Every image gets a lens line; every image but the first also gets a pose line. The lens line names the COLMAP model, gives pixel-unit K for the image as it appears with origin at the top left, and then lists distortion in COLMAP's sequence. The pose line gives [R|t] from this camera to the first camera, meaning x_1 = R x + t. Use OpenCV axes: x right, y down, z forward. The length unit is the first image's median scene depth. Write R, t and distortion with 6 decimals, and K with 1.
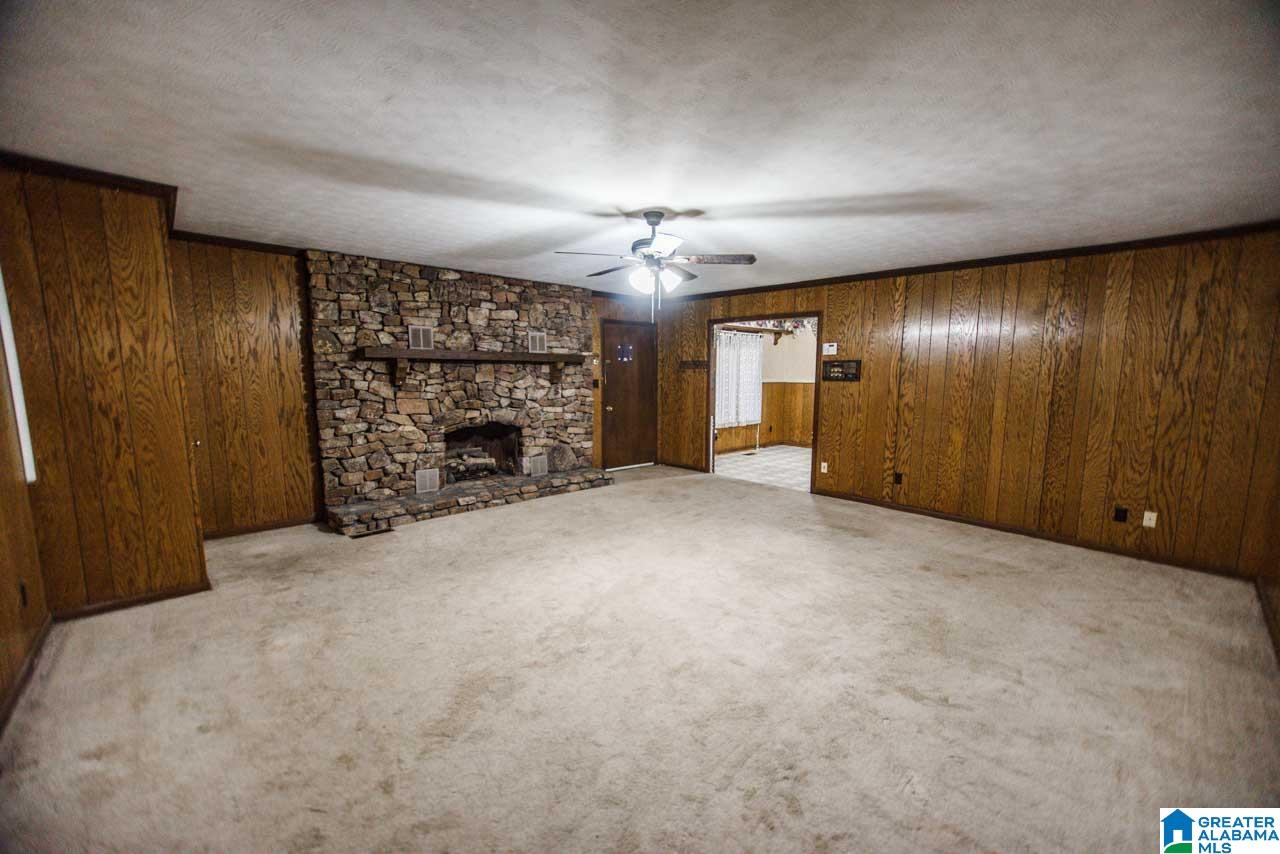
lens RADIAL K [[513.1, 0, 643.3], [0, 513.1, 429.3], [0, 0, 1]] dist [-0.003711, 0.000971]
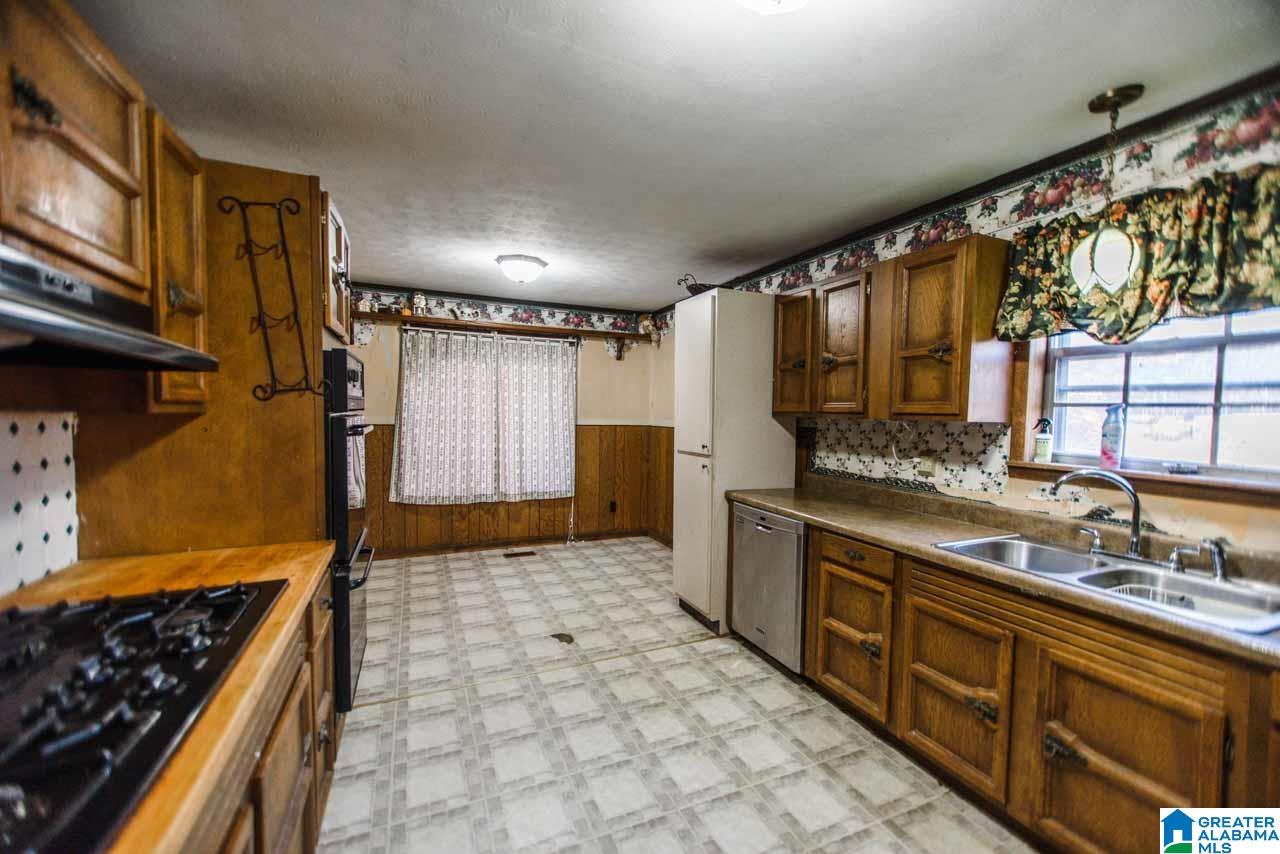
lens RADIAL K [[513.1, 0, 644.9], [0, 513.1, 431.5], [0, 0, 1]] dist [-0.003711, 0.000971]
pose [[0.947897, 0.025197, -0.317580, 0.844821], [-0.048894, 0.996563, -0.066867, -0.087110], [0.314804, 0.078911, 0.945871, 0.858576]]
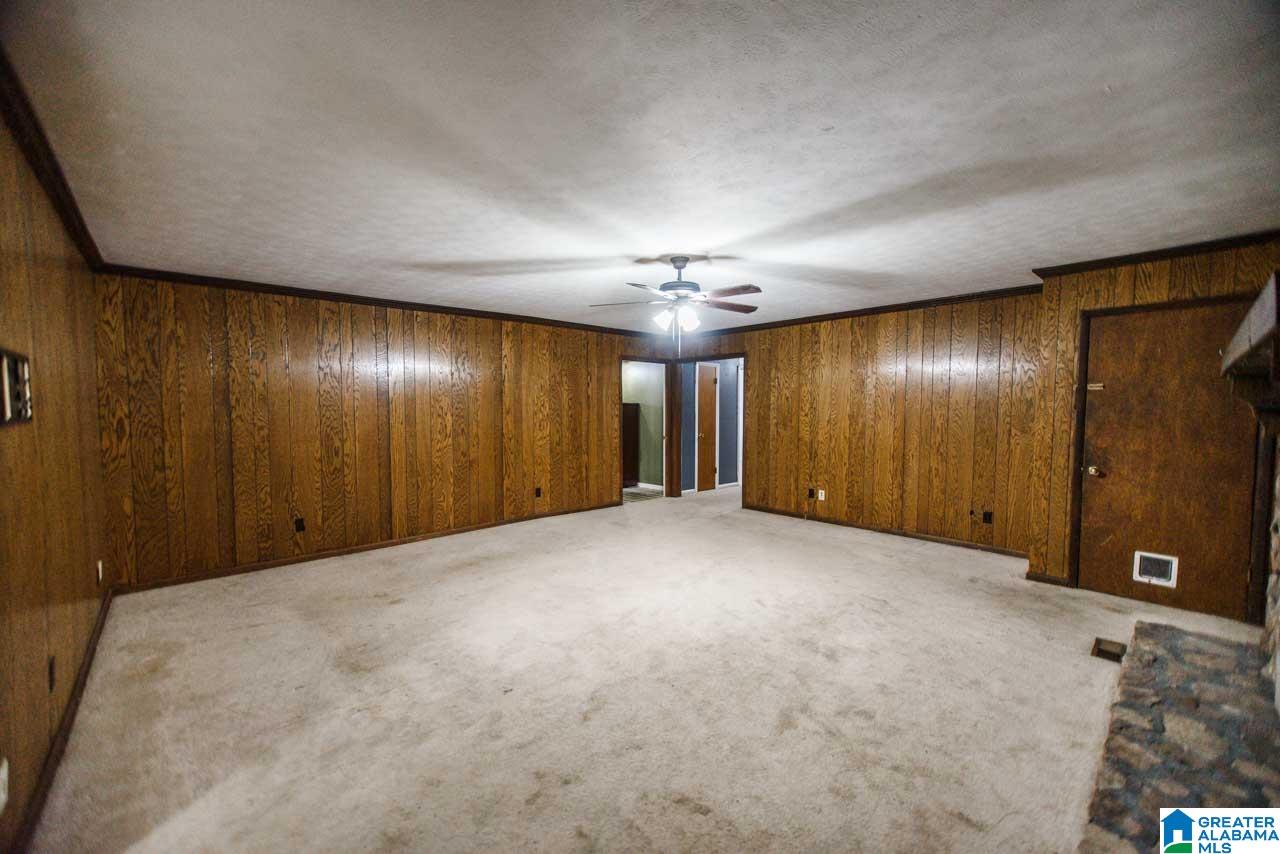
lens RADIAL K [[513.1, 0, 641.9], [0, 513.1, 432.4], [0, 0, 1]] dist [-0.003711, 0.000971]
pose [[-0.999931, -0.007082, 0.009344, 0.054629], [-0.005481, 0.986868, 0.161438, -0.144270], [-0.010365, 0.161375, -0.986839, 1.325593]]
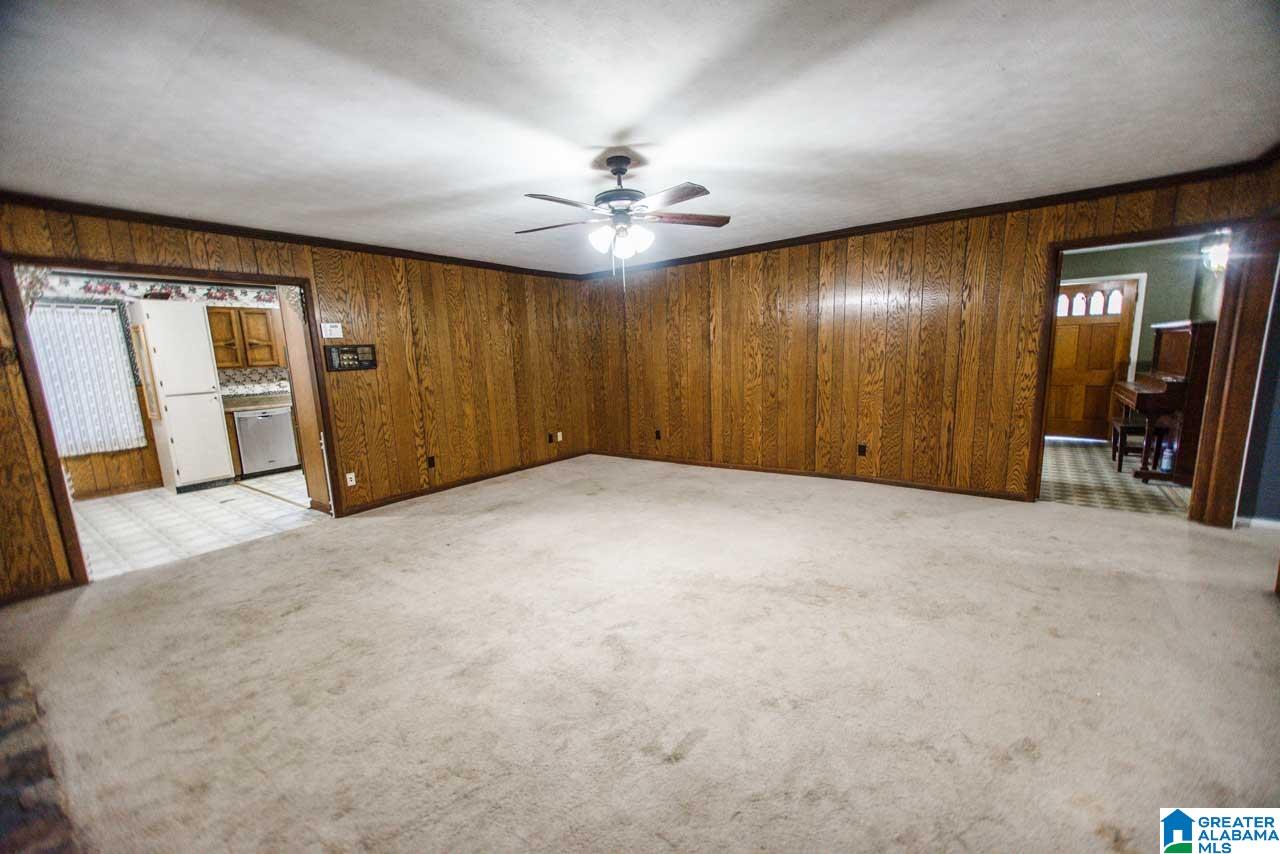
lens RADIAL K [[513.1, 0, 640.1], [0, 513.1, 431.4], [0, 0, 1]] dist [-0.003711, 0.000971]
pose [[-0.176457, -0.153332, 0.972292, -0.541723], [0.147762, 0.972473, 0.180177, -0.082990], [-0.973154, 0.175461, -0.148943, 0.727118]]
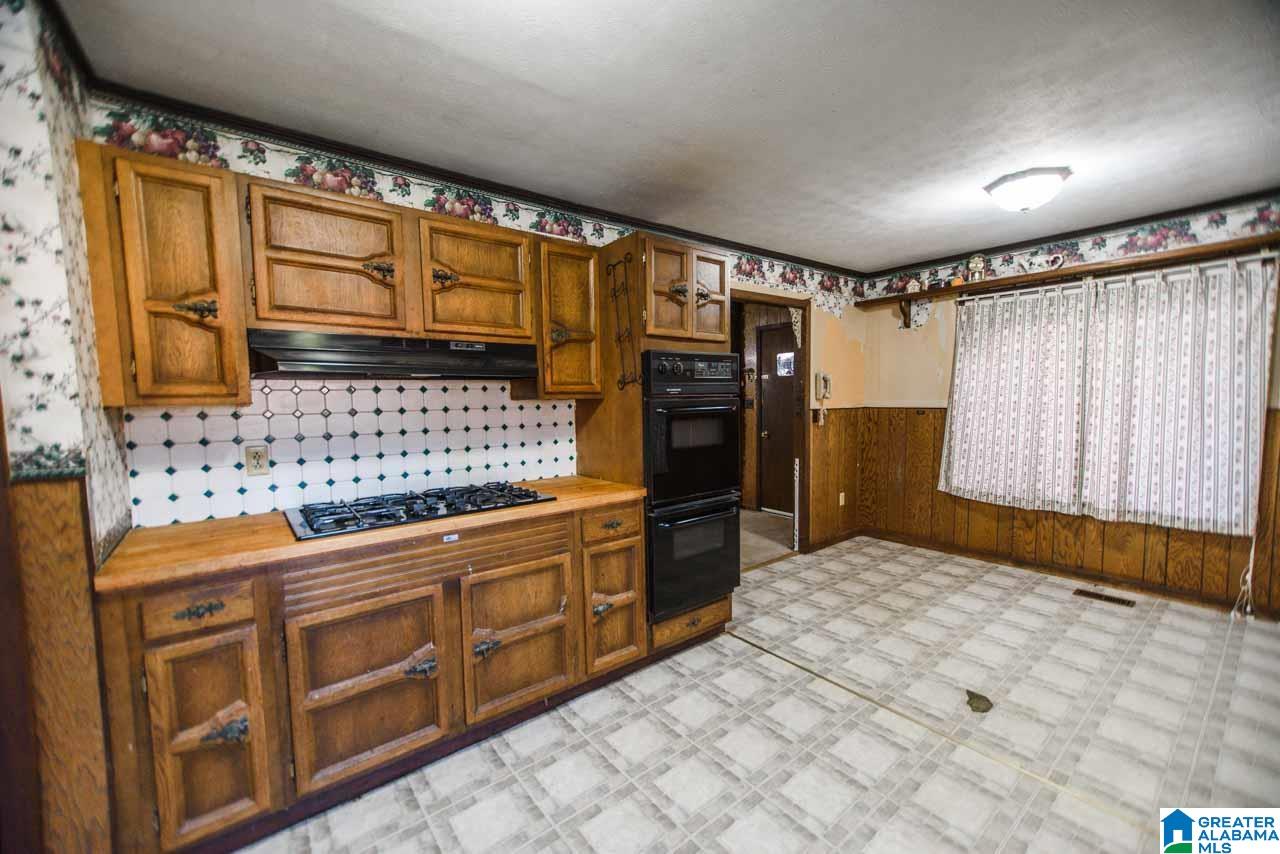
lens RADIAL K [[513.1, 0, 637.5], [0, 513.1, 432.2], [0, 0, 1]] dist [-0.003711, 0.000971]
pose [[-0.087360, 0.066010, -0.993987, 1.006595], [-0.092929, 0.992911, 0.074106, -0.112936], [0.991833, 0.098844, -0.080607, 1.134691]]
